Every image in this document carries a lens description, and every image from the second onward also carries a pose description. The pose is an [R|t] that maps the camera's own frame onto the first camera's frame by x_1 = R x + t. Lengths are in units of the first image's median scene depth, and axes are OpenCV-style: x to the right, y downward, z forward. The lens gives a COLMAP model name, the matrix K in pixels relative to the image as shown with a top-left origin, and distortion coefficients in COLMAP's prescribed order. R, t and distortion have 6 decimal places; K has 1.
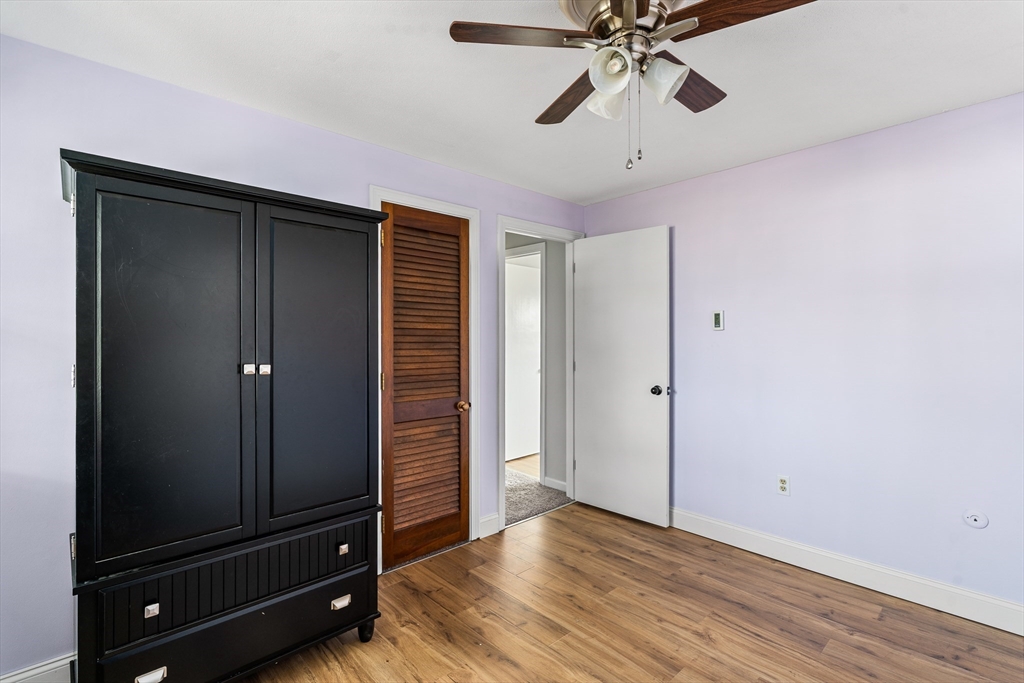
lens RADIAL K [[465.4, 0, 519.2], [0, 465.4, 337.4], [0, 0, 1]] dist [-0.002337, 0.001600]
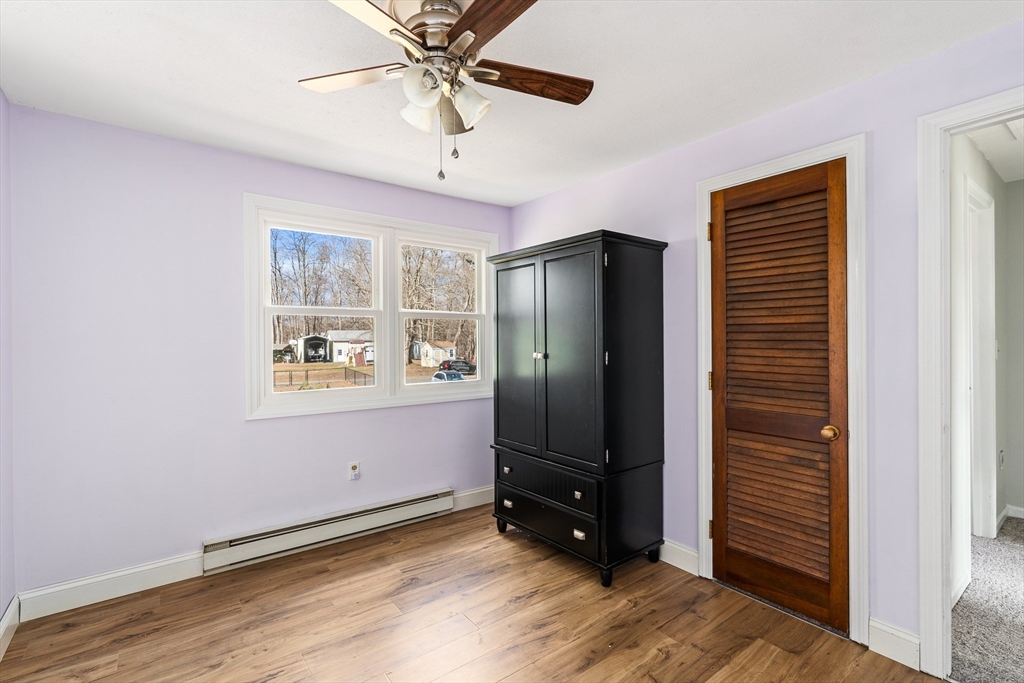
lens RADIAL K [[465.4, 0, 512.2], [0, 465.4, 342.4], [0, 0, 1]] dist [-0.002337, 0.001600]
pose [[-0.081577, 0.006162, -0.996648, 0.647213], [0.007266, 0.999958, 0.005587, 0.006475], [0.996641, -0.006786, -0.081618, 0.623198]]
